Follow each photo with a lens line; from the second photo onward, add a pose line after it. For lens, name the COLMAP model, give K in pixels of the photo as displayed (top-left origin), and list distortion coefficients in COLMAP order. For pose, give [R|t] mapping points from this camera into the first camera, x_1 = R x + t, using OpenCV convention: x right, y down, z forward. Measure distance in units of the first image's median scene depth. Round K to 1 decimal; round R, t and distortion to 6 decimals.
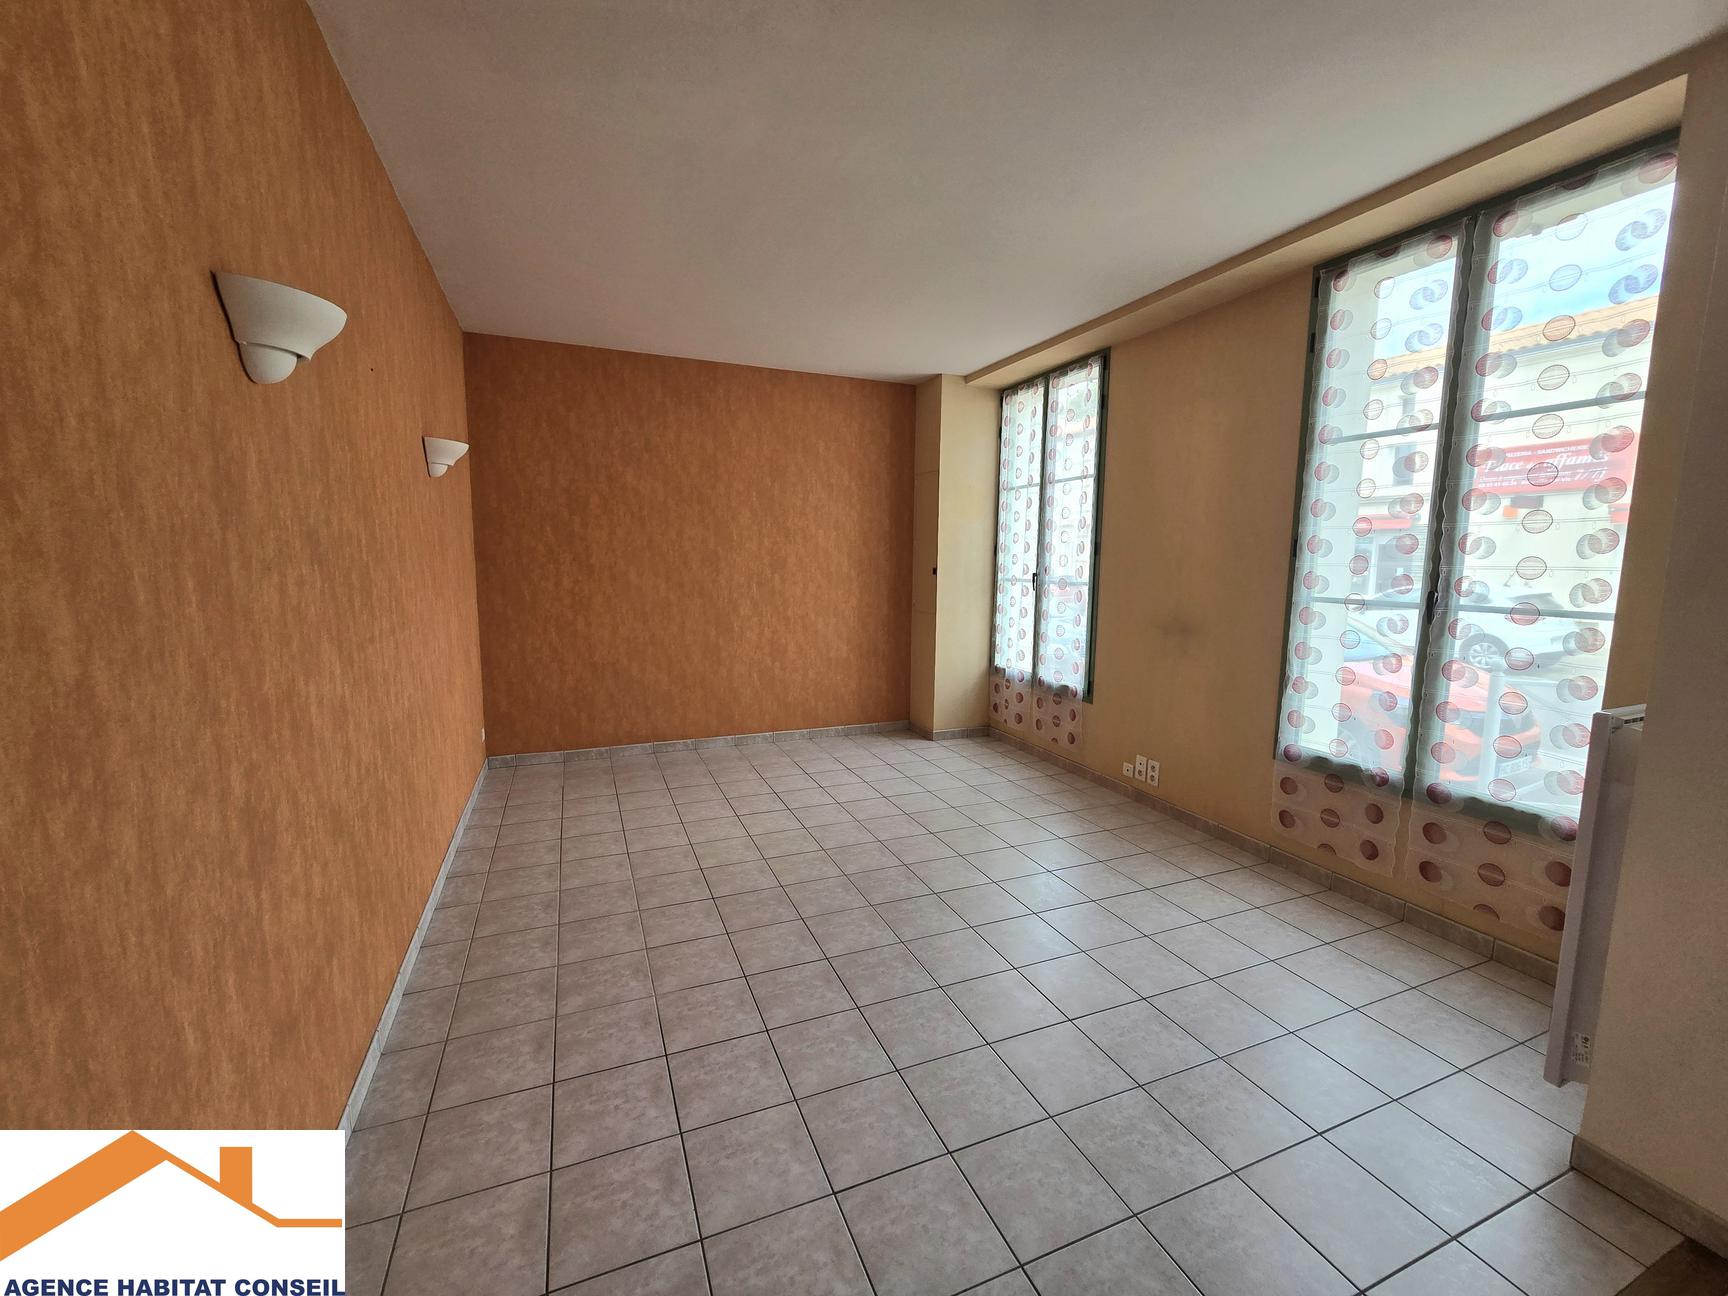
lens RADIAL K [[704.0, 0, 853.9], [0, 704.0, 645.6], [0, 0, 1]] dist [0.000138, -0.000008]
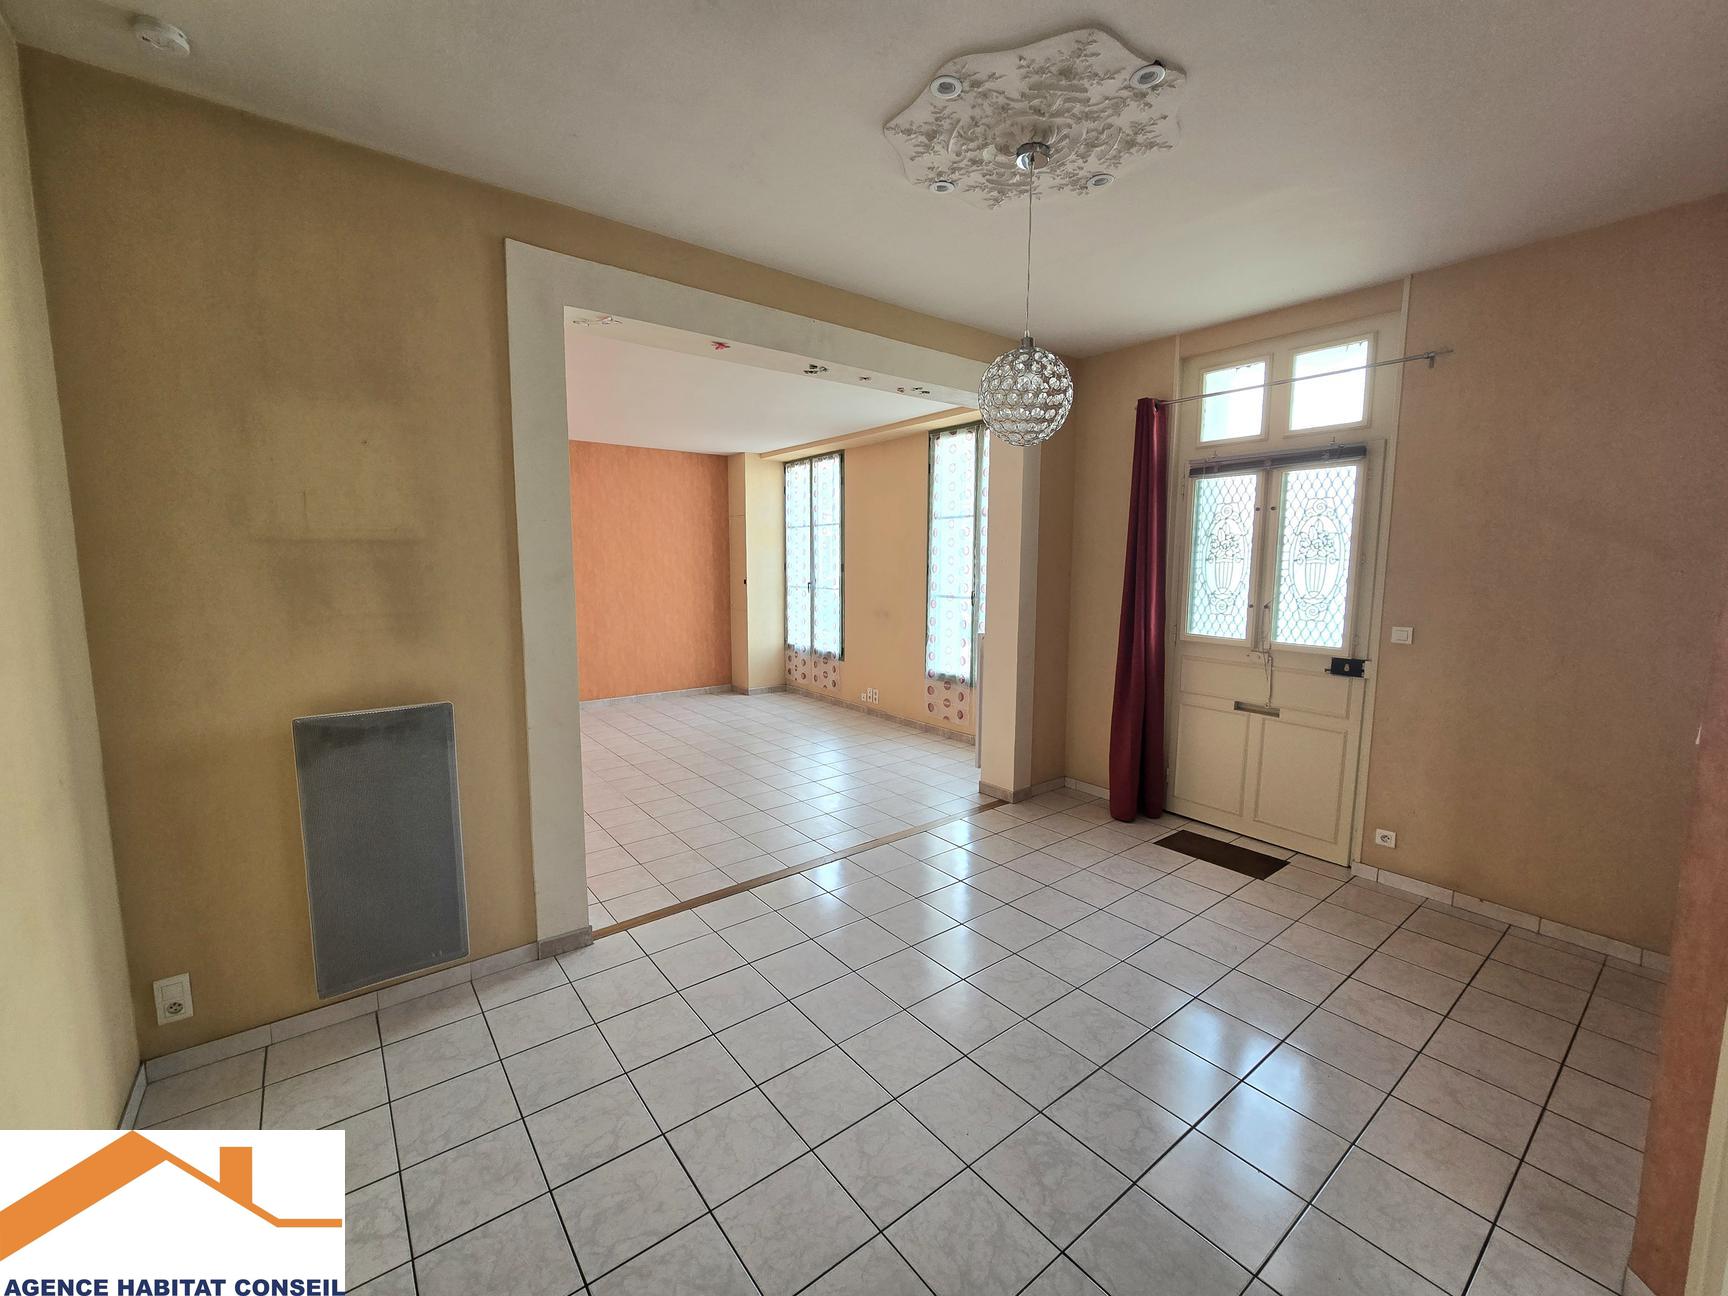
lens RADIAL K [[704.0, 0, 853.9], [0, 704.0, 645.6], [0, 0, 1]] dist [0.000138, -0.000008]
pose [[0.963732, -0.039679, 0.263906, -0.069909], [0.040503, 0.999177, 0.002319, 0.040159], [-0.263781, 0.008454, 0.964546, -0.560875]]
